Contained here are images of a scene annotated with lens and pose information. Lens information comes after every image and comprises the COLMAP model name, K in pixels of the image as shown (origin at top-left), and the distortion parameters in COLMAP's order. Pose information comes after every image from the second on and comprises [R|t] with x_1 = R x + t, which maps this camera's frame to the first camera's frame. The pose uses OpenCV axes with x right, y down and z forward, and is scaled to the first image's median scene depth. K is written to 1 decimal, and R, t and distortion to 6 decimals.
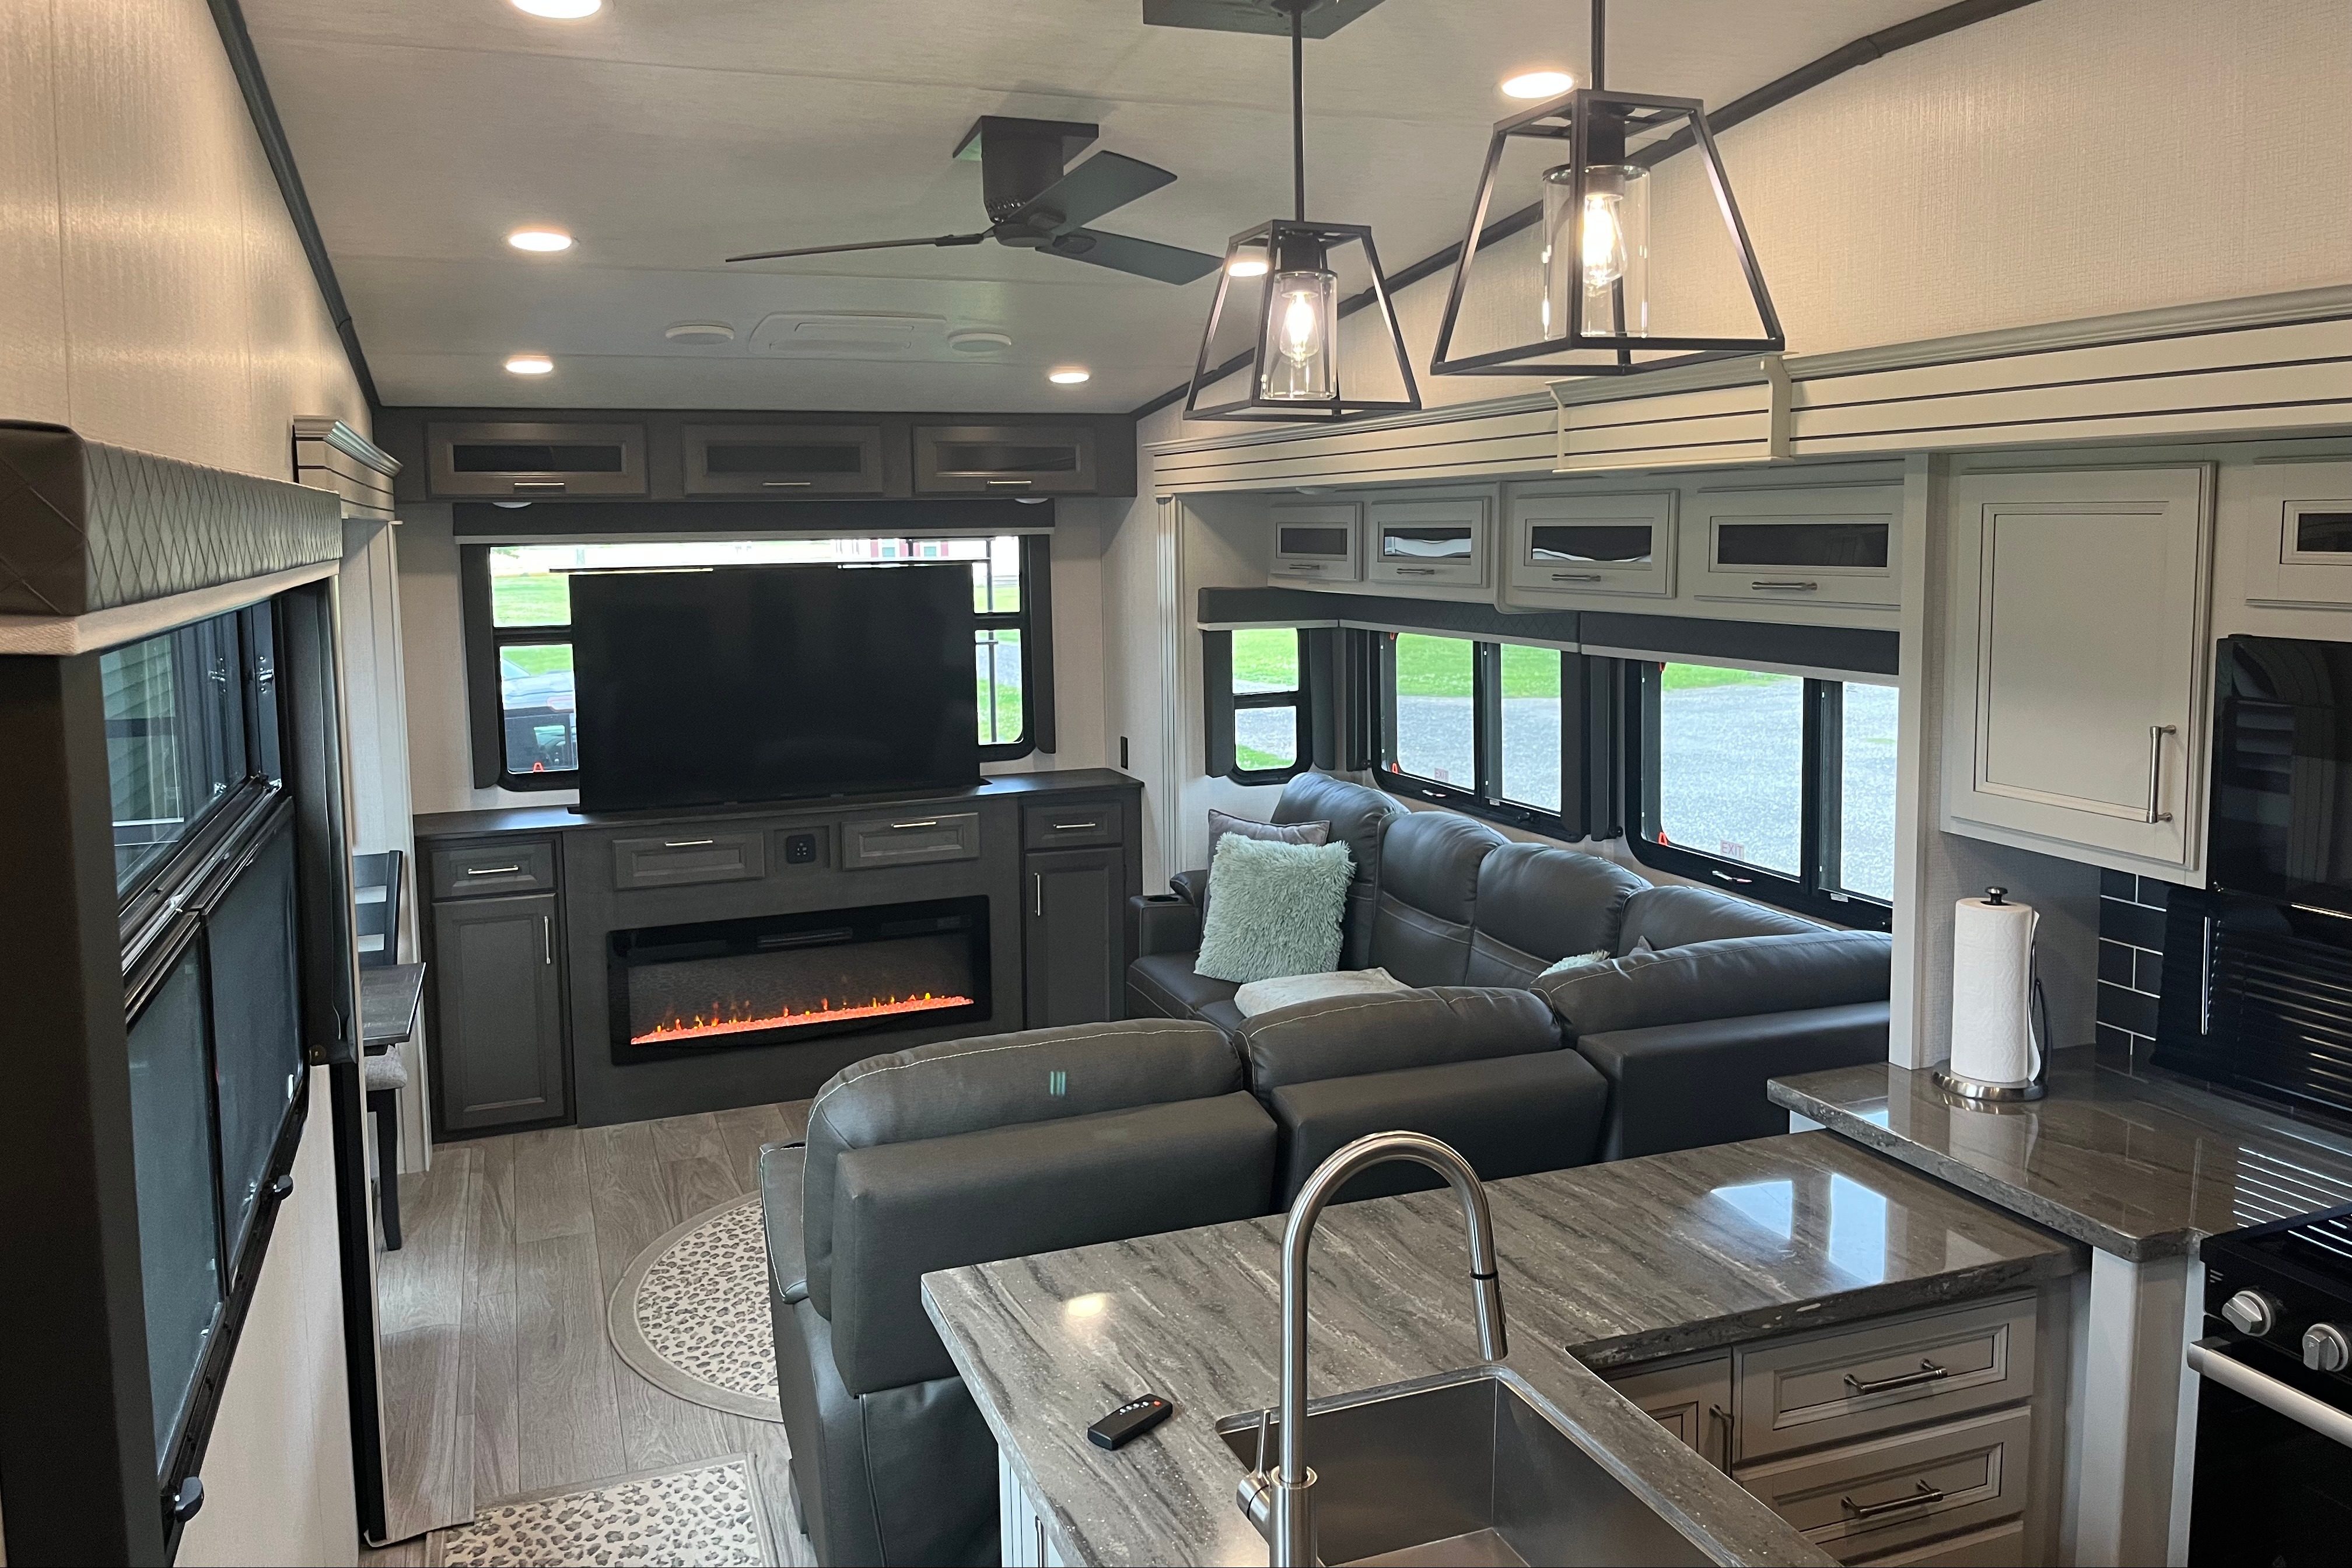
lens RADIAL K [[1769.8, 0, 1176.0], [0, 1769.8, 784.0], [0, 0, 1]] dist [0.000564, 0.000361]
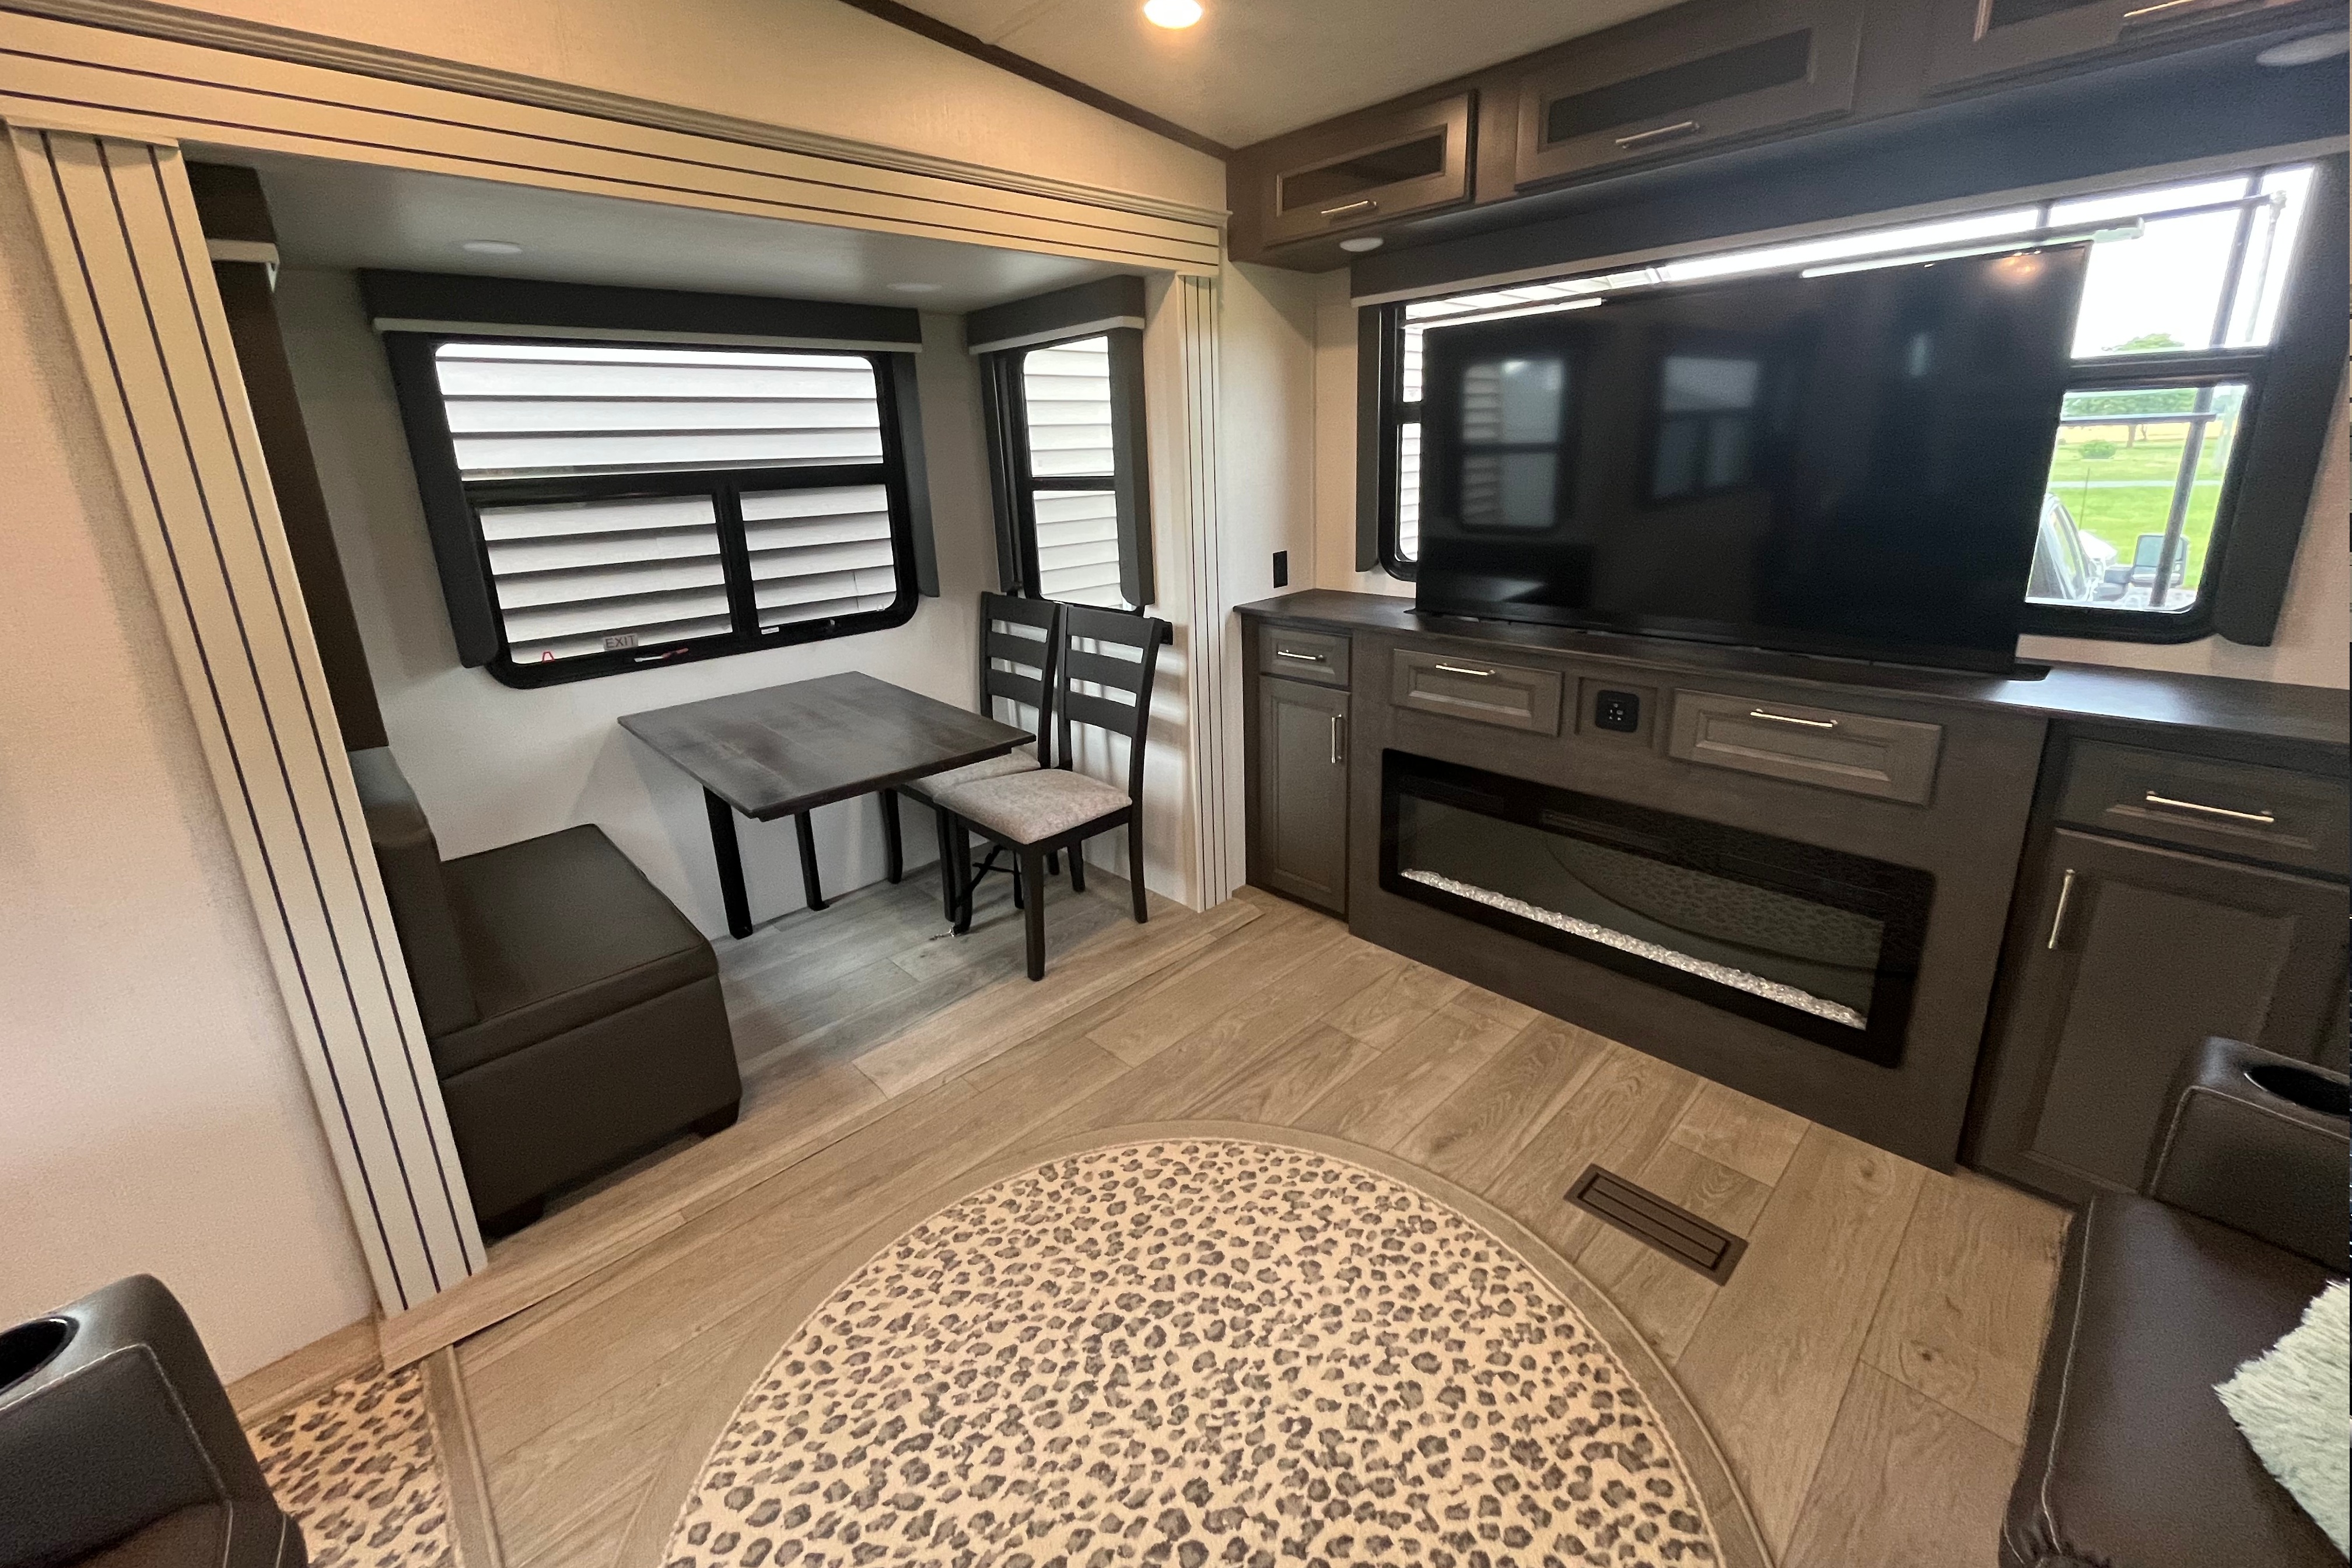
lens RADIAL K [[945.3, 0, 1177.6], [0, 945.3, 708.9], [0, 0, 1]] dist [-0.004462, -0.000398]
pose [[0.392706, 0.246821, -0.885924, 0.061702], [-0.104950, 0.969047, 0.223458, -0.035018], [0.913656, 0.005225, 0.406454, 0.794948]]
